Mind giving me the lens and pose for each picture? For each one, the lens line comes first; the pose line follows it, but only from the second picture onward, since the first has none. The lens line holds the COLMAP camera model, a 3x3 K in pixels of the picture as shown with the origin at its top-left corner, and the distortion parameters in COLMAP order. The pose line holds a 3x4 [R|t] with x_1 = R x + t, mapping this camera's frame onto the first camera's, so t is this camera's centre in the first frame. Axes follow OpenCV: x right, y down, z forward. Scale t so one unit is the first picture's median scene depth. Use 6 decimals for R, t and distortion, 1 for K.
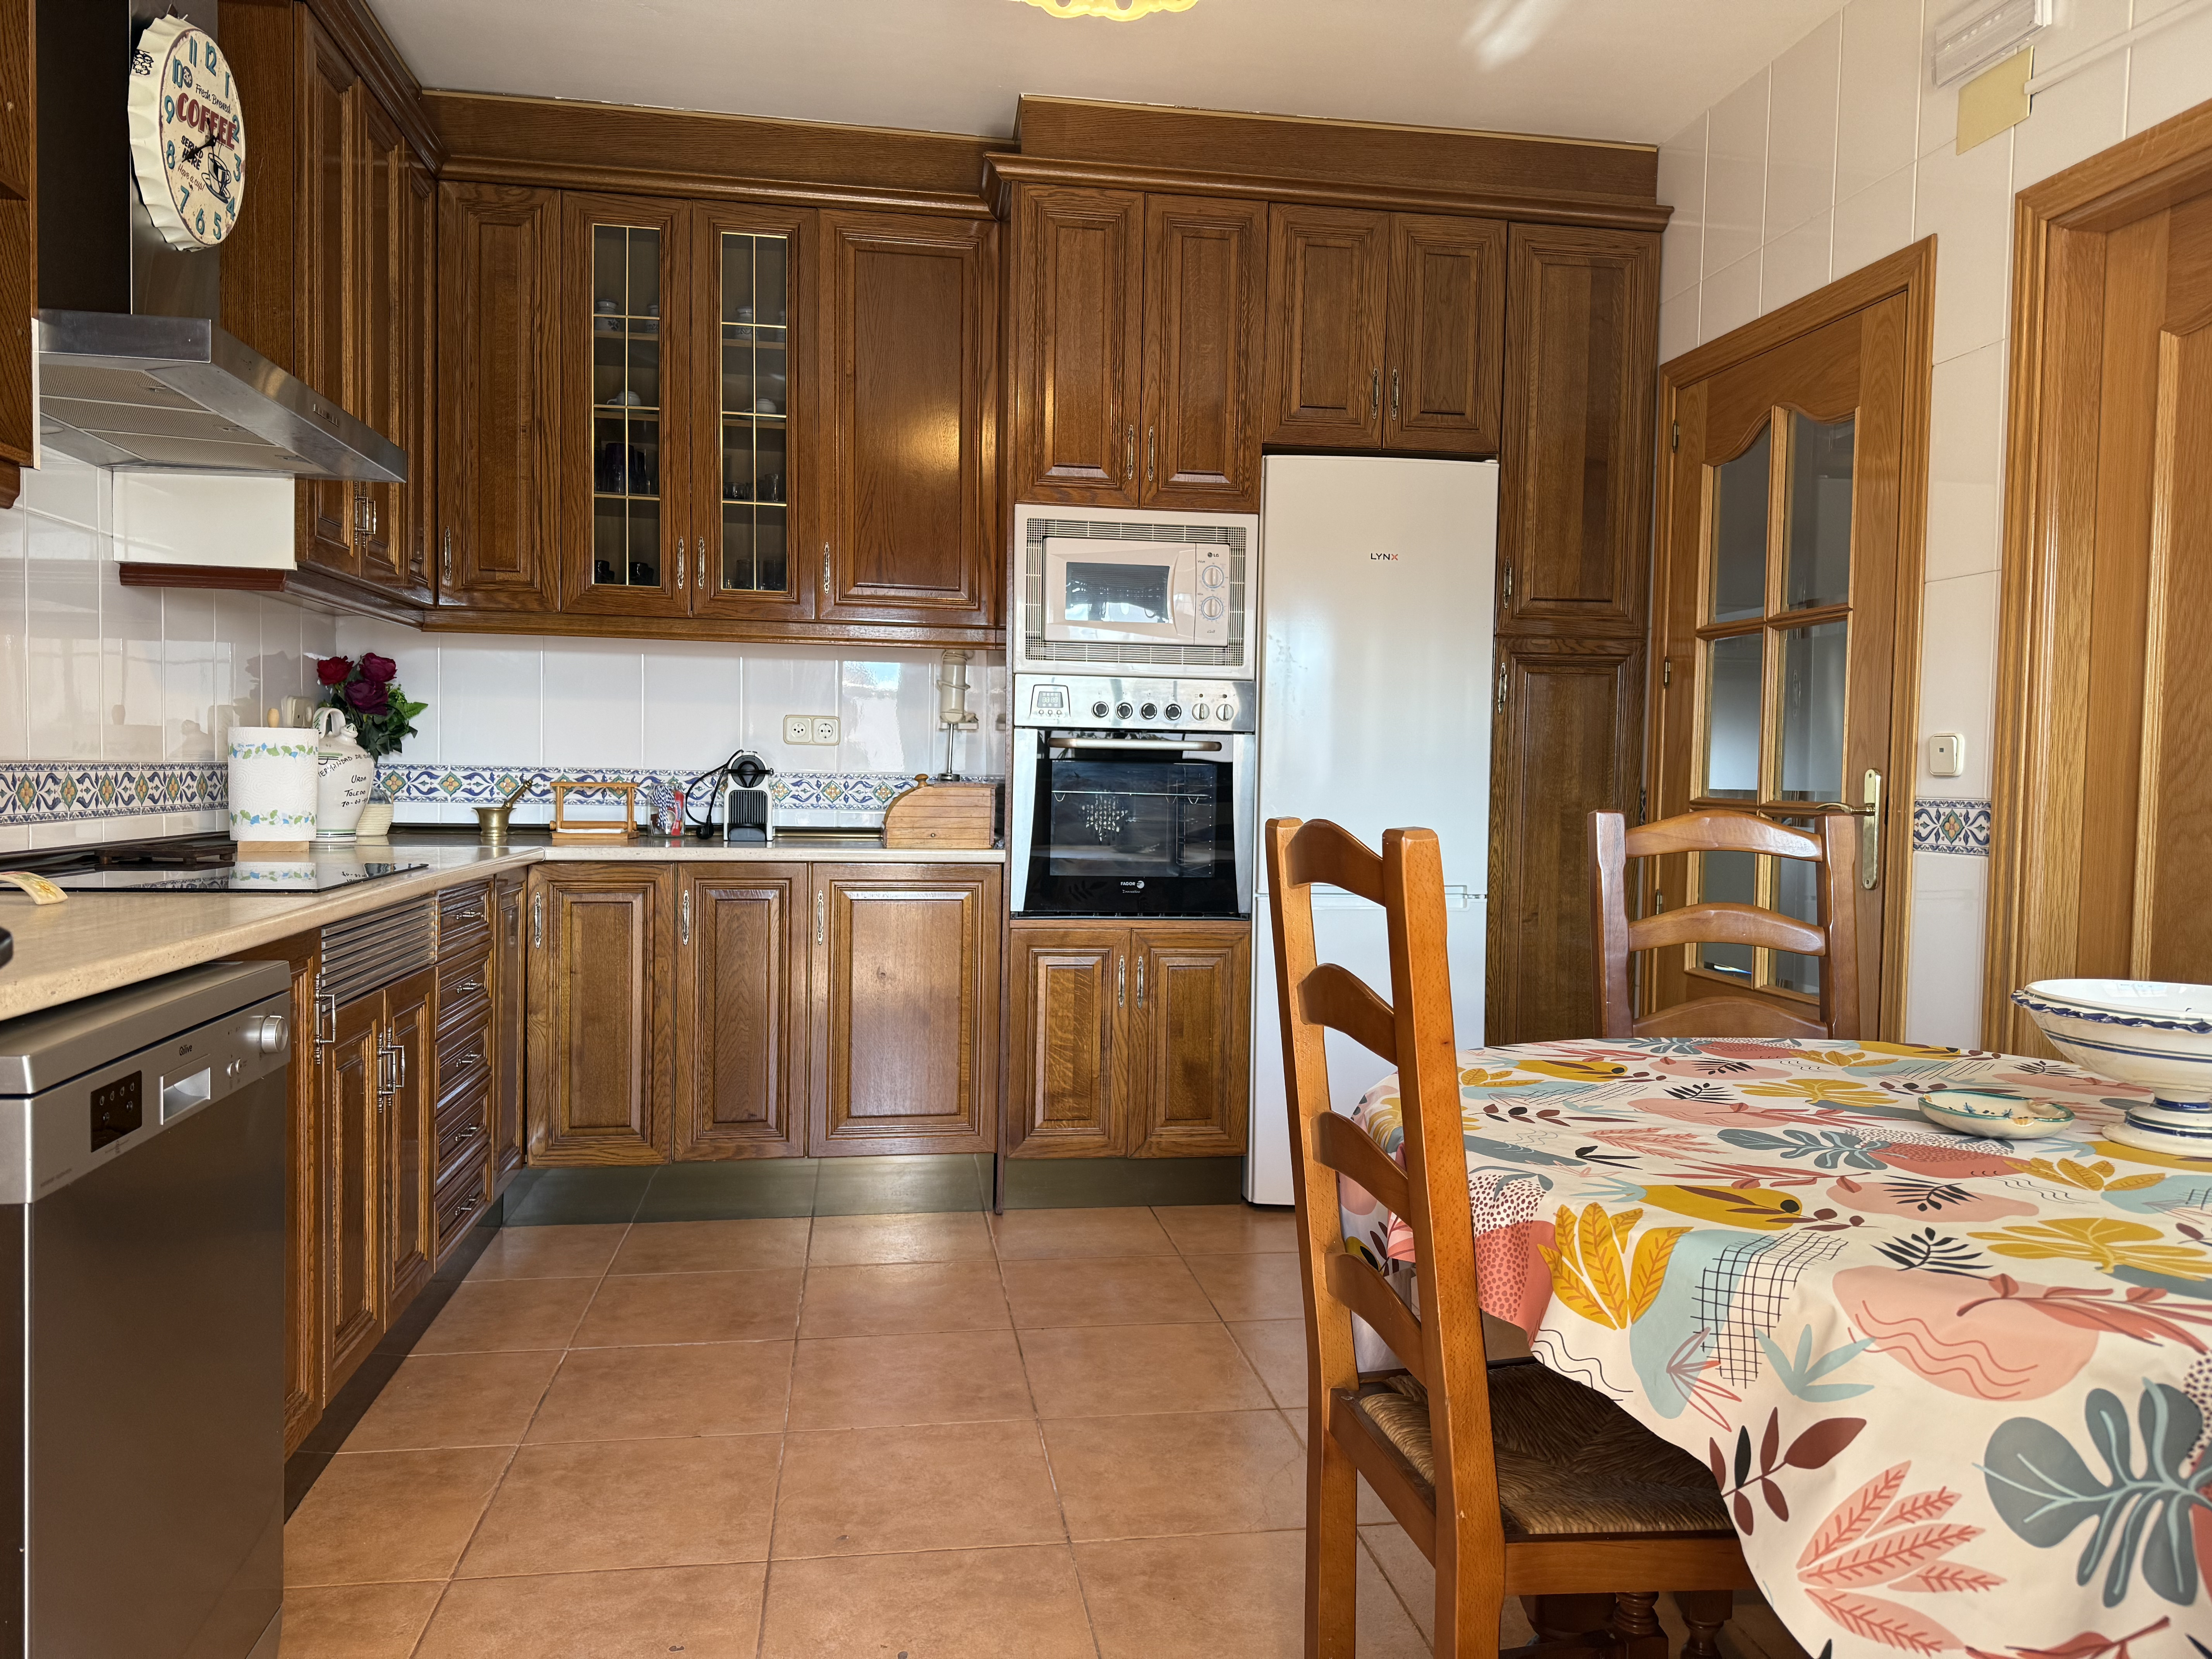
lens RADIAL K [[1557.7, 0, 1101.8], [0, 1557.7, 829.2], [0, 0, 1]] dist [0.120888, -0.111863]
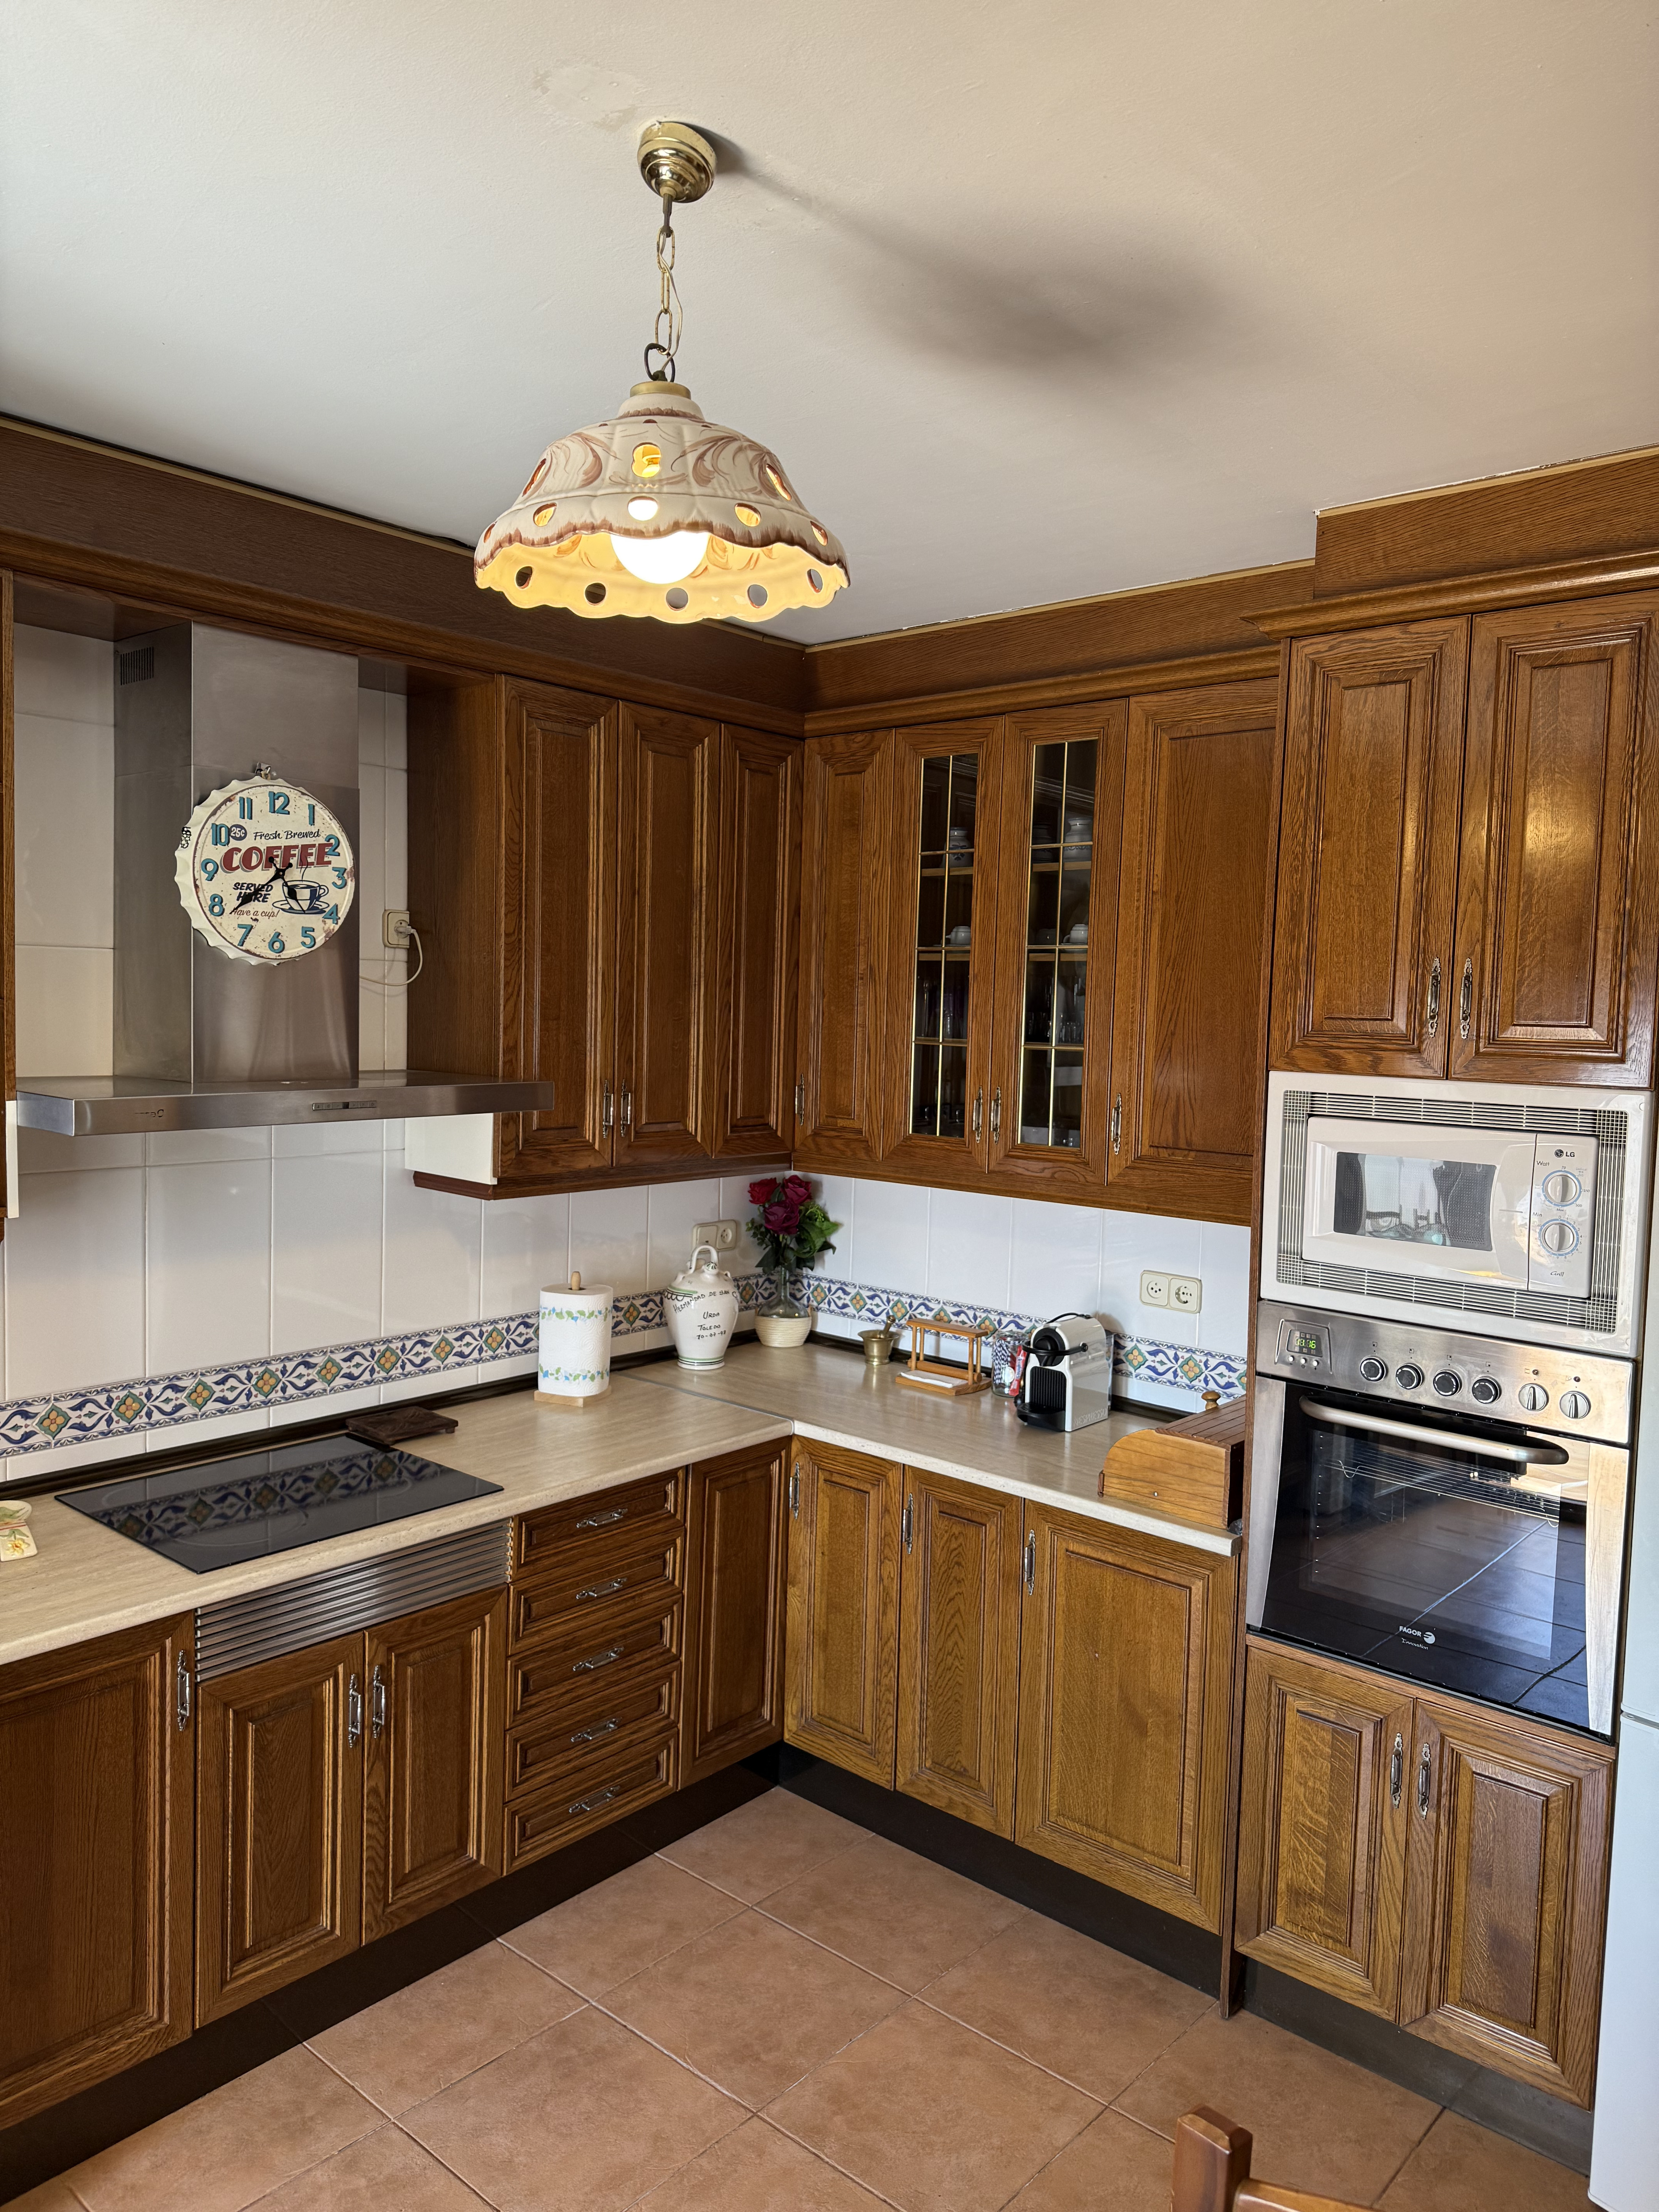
lens RADIAL K [[1544.1, 0, 834.0], [0, 1544.1, 1096.2], [0, 0, 1]] dist [0.117922, -0.187179]
pose [[0.650457, 0.047900, -0.758032, 0.363165], [-0.048421, 0.998595, 0.021551, -0.200765], [0.757998, 0.022686, 0.651862, 0.368893]]
